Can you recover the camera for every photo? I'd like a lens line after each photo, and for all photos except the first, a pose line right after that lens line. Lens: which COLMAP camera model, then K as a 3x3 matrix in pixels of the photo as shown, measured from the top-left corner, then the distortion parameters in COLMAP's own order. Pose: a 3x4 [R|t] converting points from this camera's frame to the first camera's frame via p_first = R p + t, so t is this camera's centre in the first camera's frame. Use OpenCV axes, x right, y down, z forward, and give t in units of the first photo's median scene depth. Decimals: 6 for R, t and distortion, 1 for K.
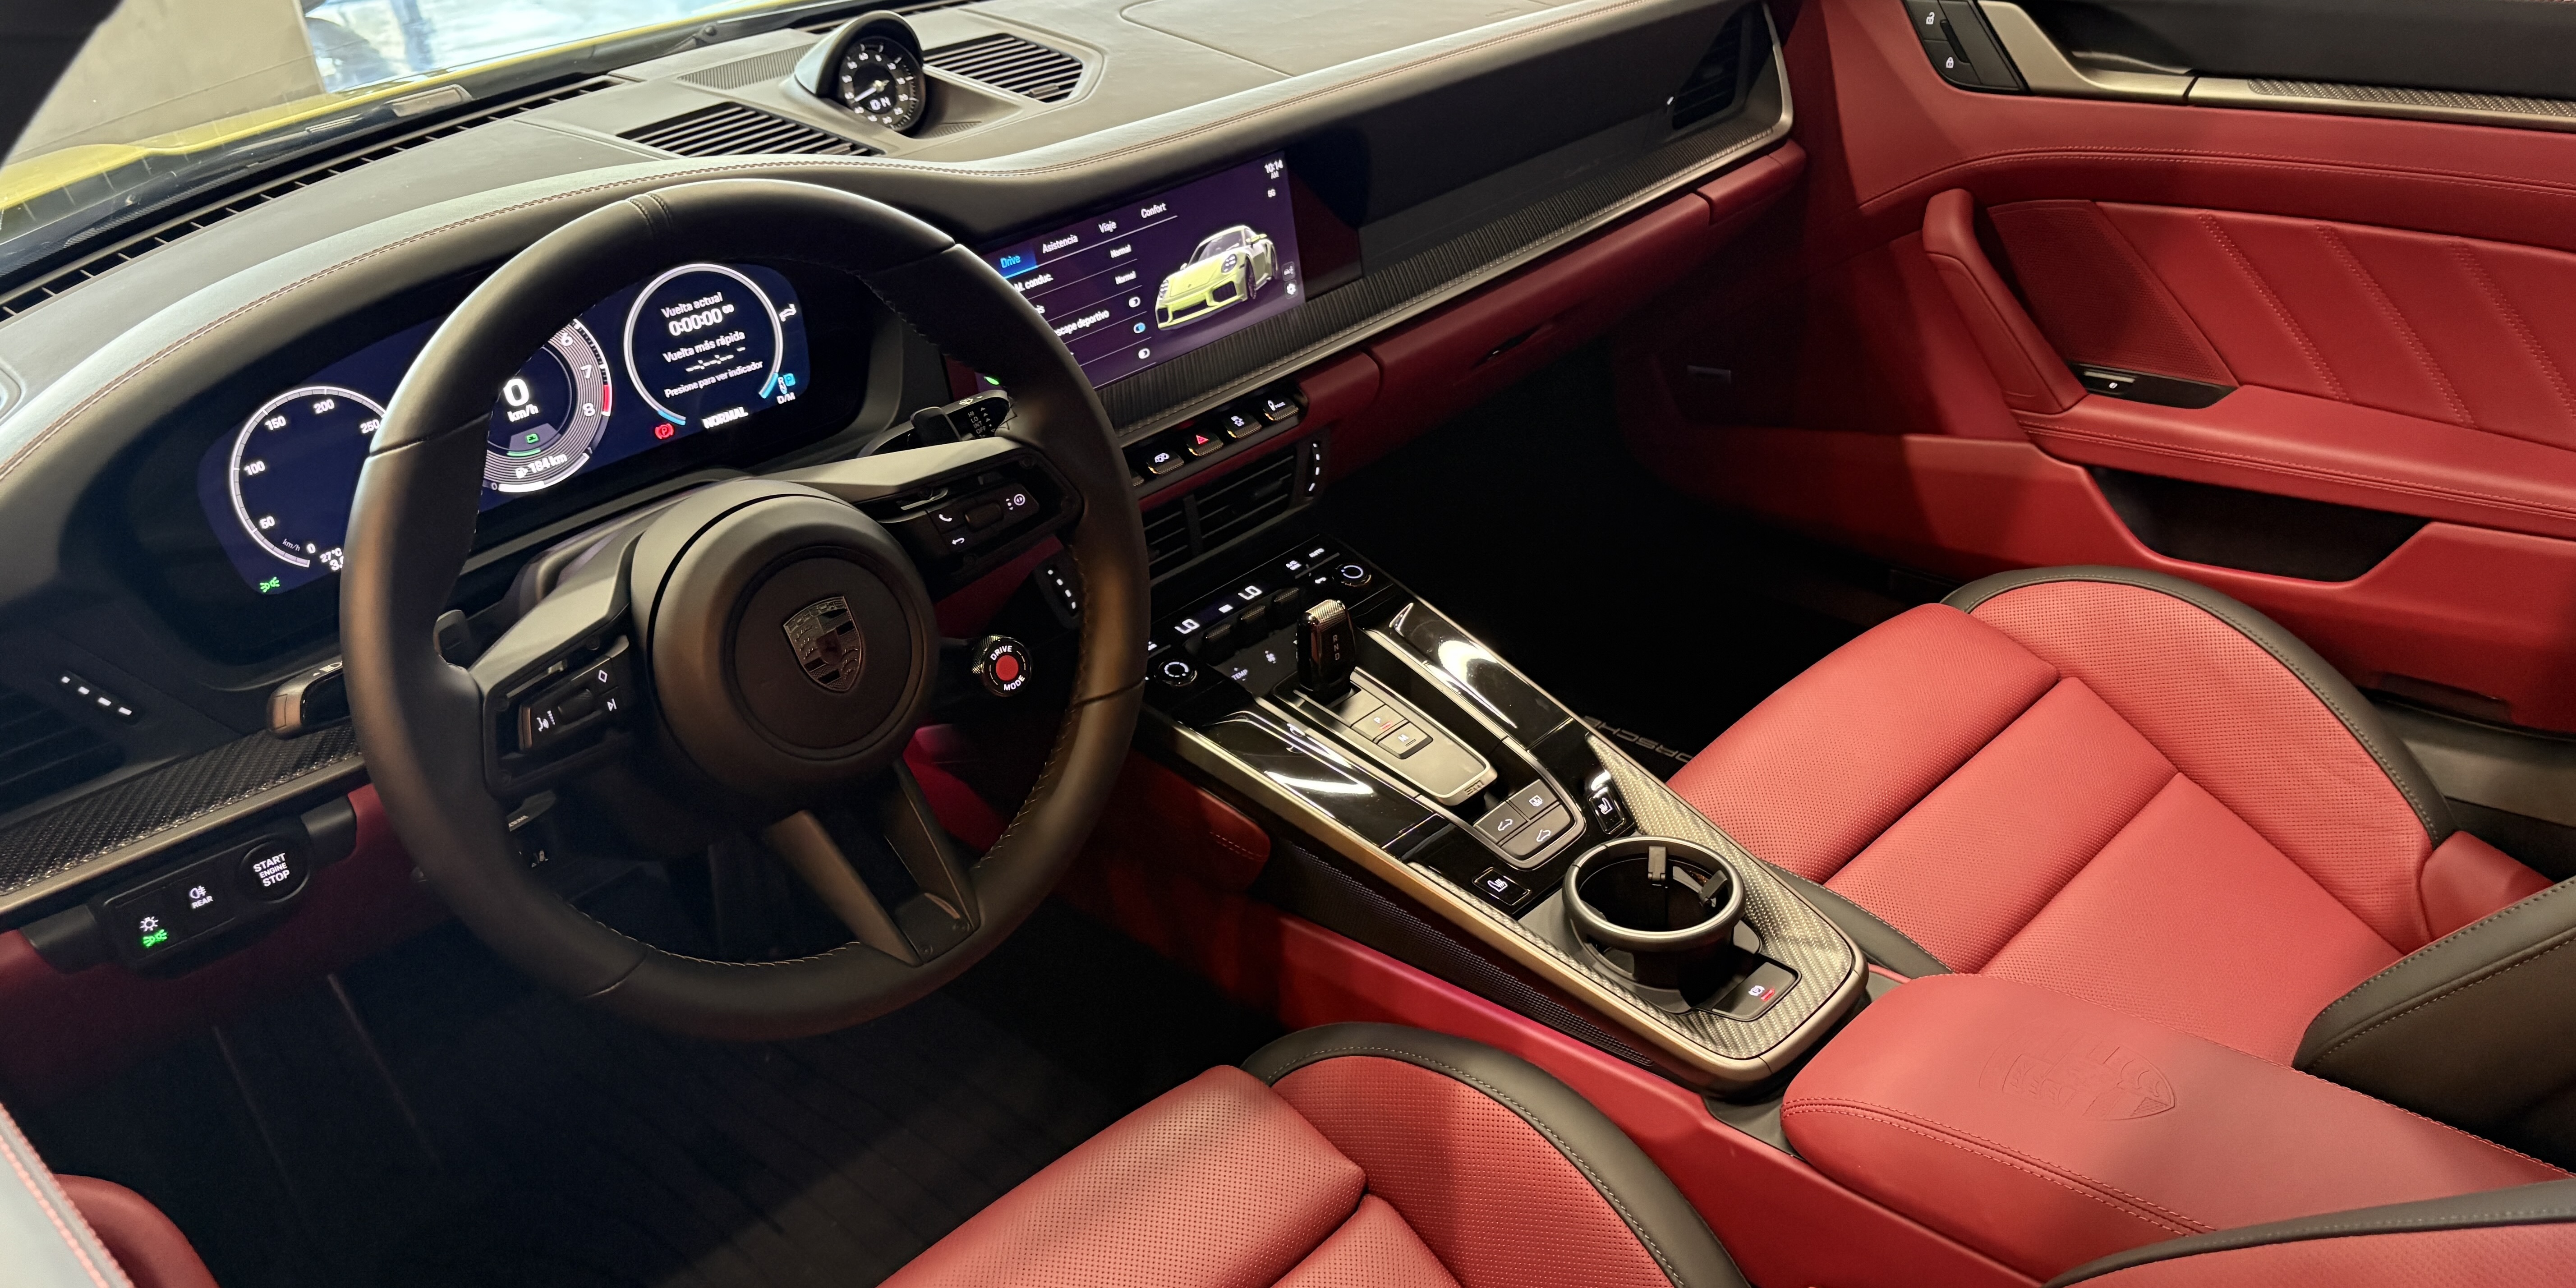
lens RADIAL K [[1944.7, 0, 1290.0], [0, 1944.7, 605.8], [0, 0, 1]] dist [0.041232, -0.166319]
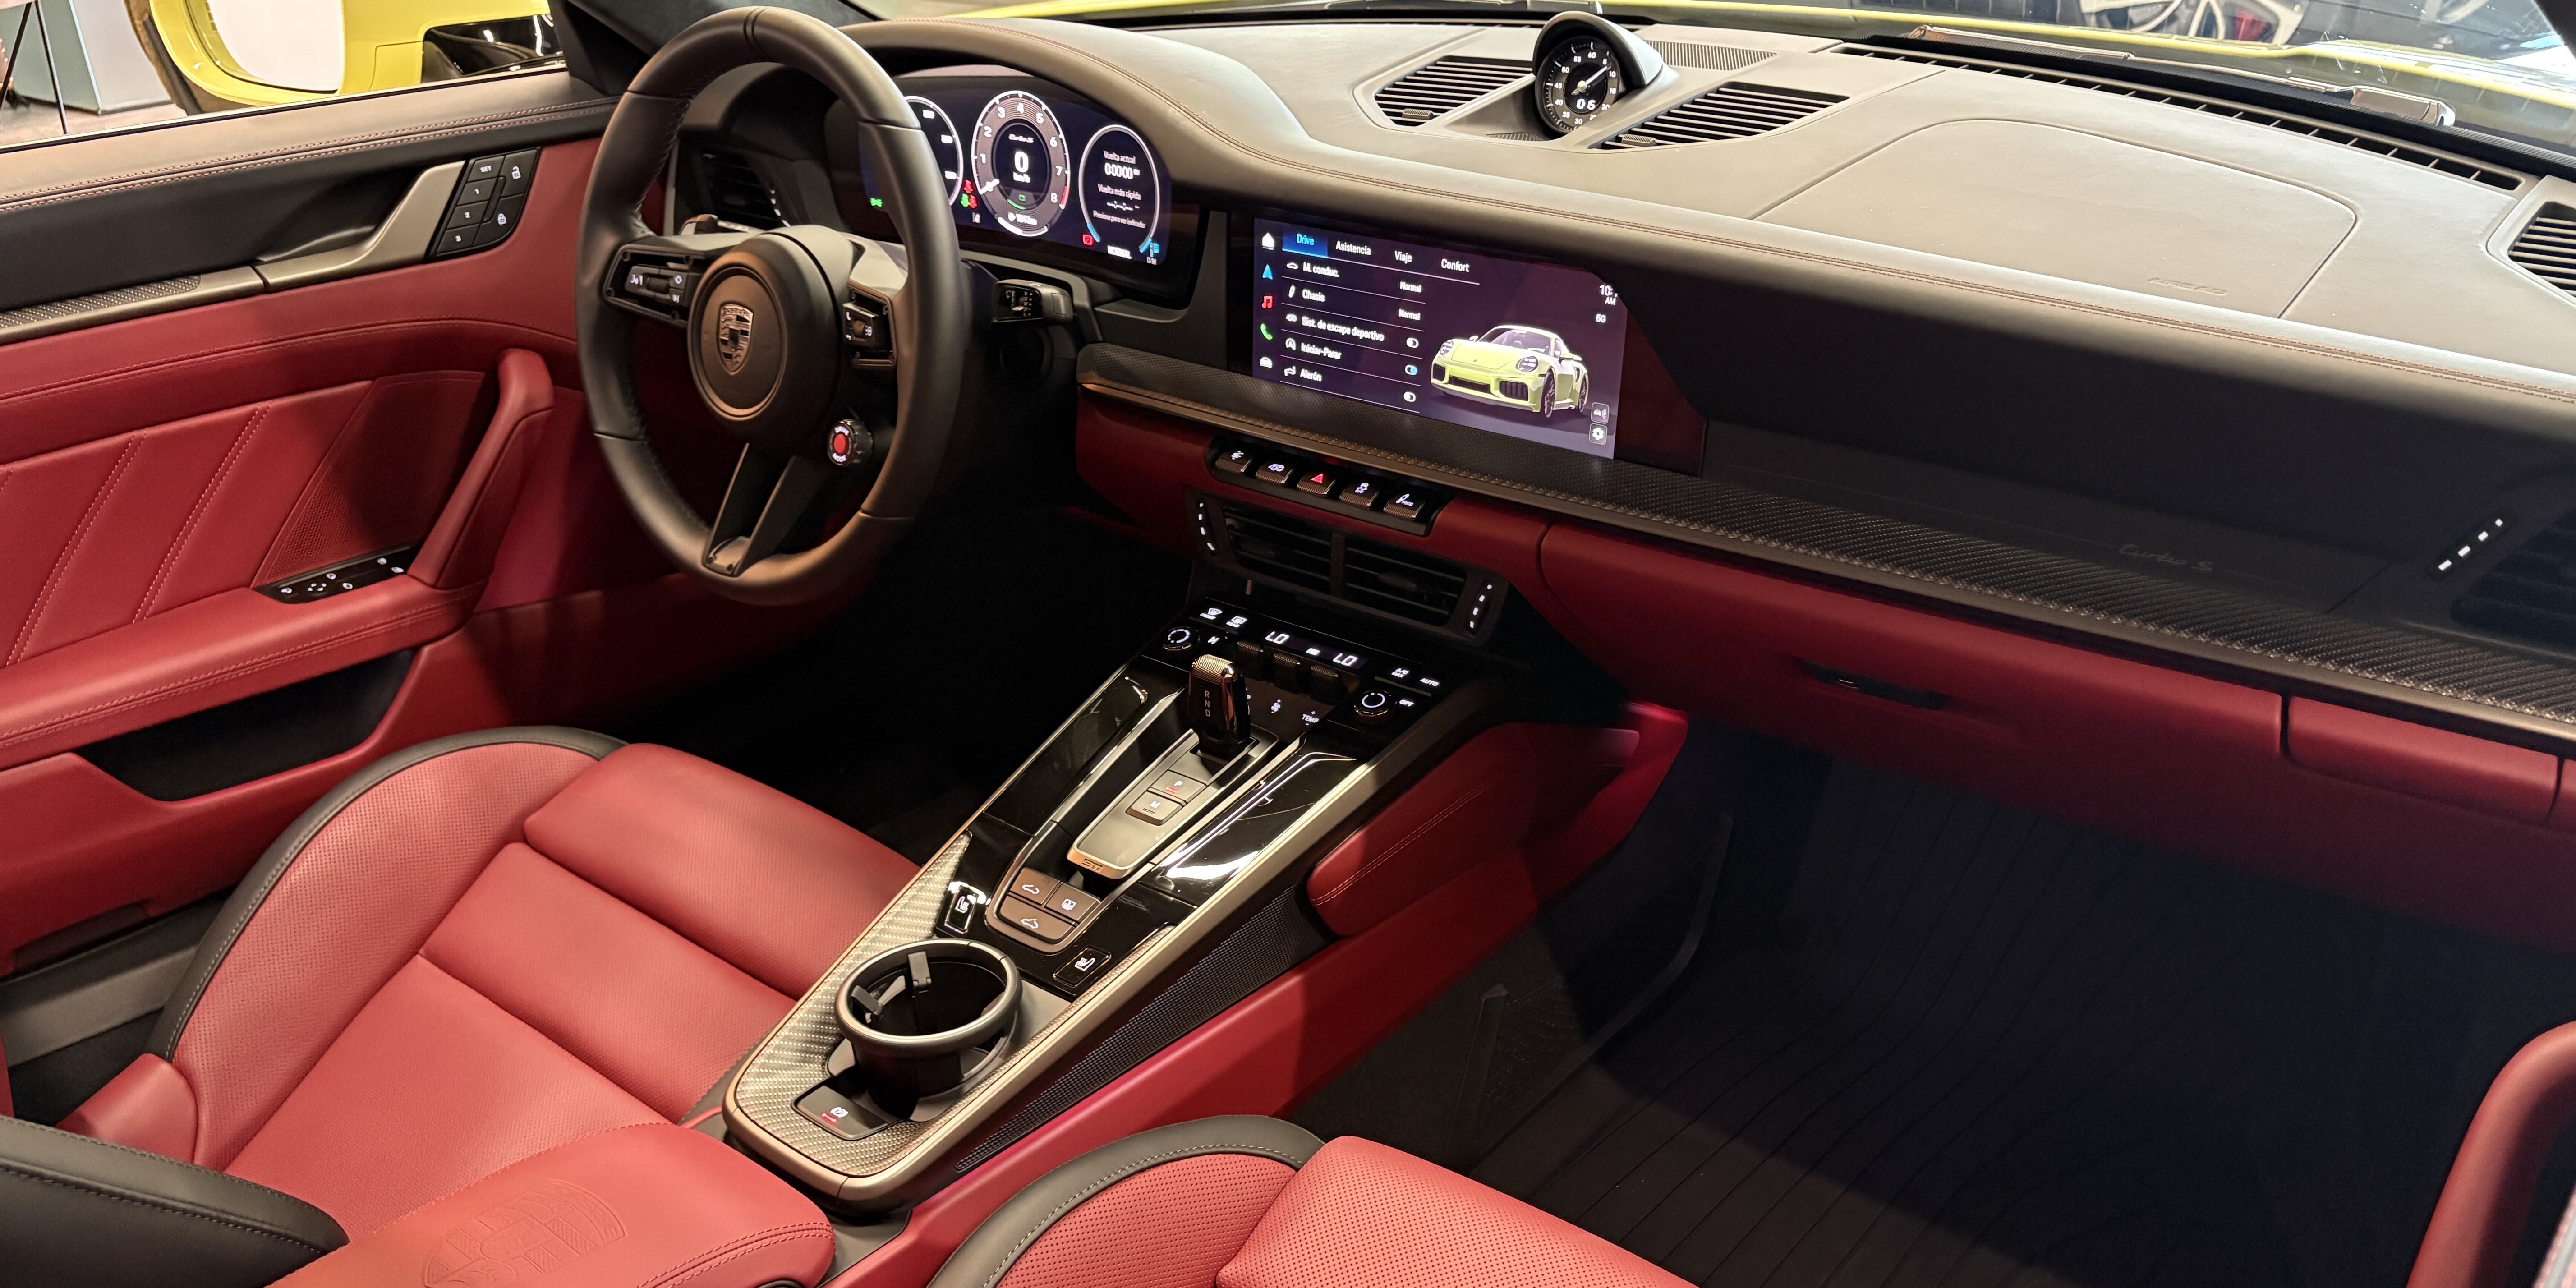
lens RADIAL K [[1945.1, 0, 1288.0], [0, 1945.1, 644.0], [0, 0, 1]] dist [0.067010, -0.127139]
pose [[0.112968, 0.509205, -0.853199, 0.819722], [-0.449549, 0.791973, 0.413141, -0.410637], [0.886084, 0.336882, 0.318380, 0.684410]]
